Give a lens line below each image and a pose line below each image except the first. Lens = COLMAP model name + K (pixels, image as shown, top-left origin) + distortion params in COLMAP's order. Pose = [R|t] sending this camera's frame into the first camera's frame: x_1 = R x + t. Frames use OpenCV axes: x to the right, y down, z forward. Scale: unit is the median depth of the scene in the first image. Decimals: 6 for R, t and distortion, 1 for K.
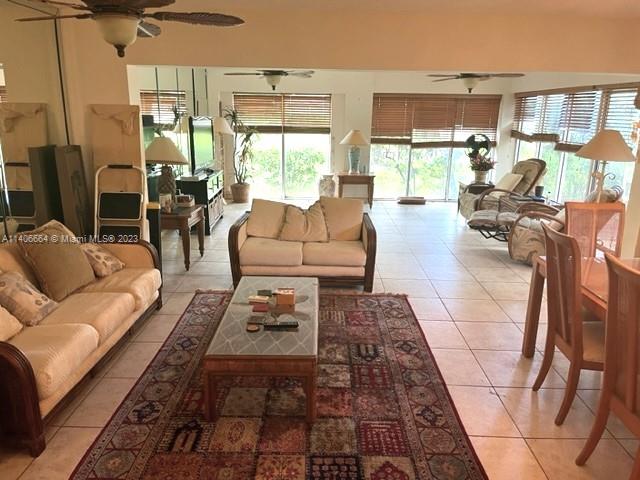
lens RADIAL K [[484.0, 0, 321.0], [0, 484.0, 240.4], [0, 0, 1]] dist [0.074561, -0.097958]
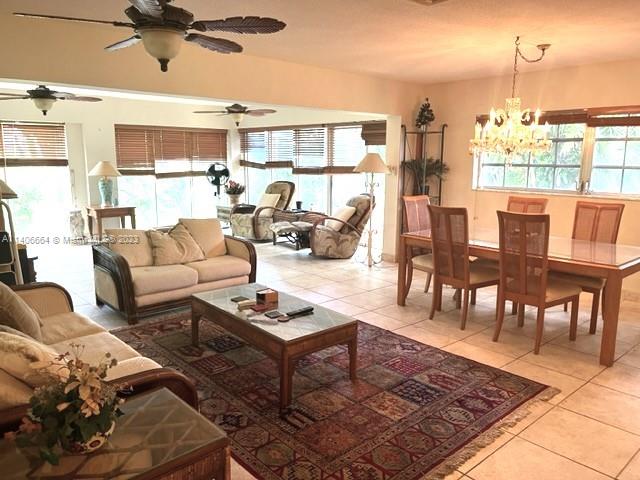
lens RADIAL K [[484.0, 0, 321.0], [0, 484.0, 240.4], [0, 0, 1]] dist [0.074561, -0.097958]
pose [[0.742018, -0.126679, 0.658302, -0.341886], [0.176867, 0.984184, -0.009970, 0.012047], [-0.646628, 0.123830, 0.752688, 0.034692]]
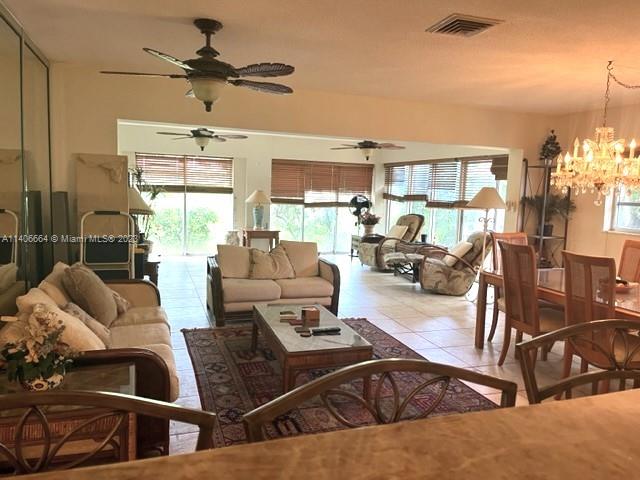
lens RADIAL K [[483.0, 0, 324.0], [0, 483.0, 236.6], [0, 0, 1]] dist [0.078316, -0.089325]
pose [[0.938990, -0.018963, 0.343422, -0.219753], [0.069573, 0.988311, -0.135653, 0.046252], [-0.336835, 0.151270, 0.929333, -0.068211]]
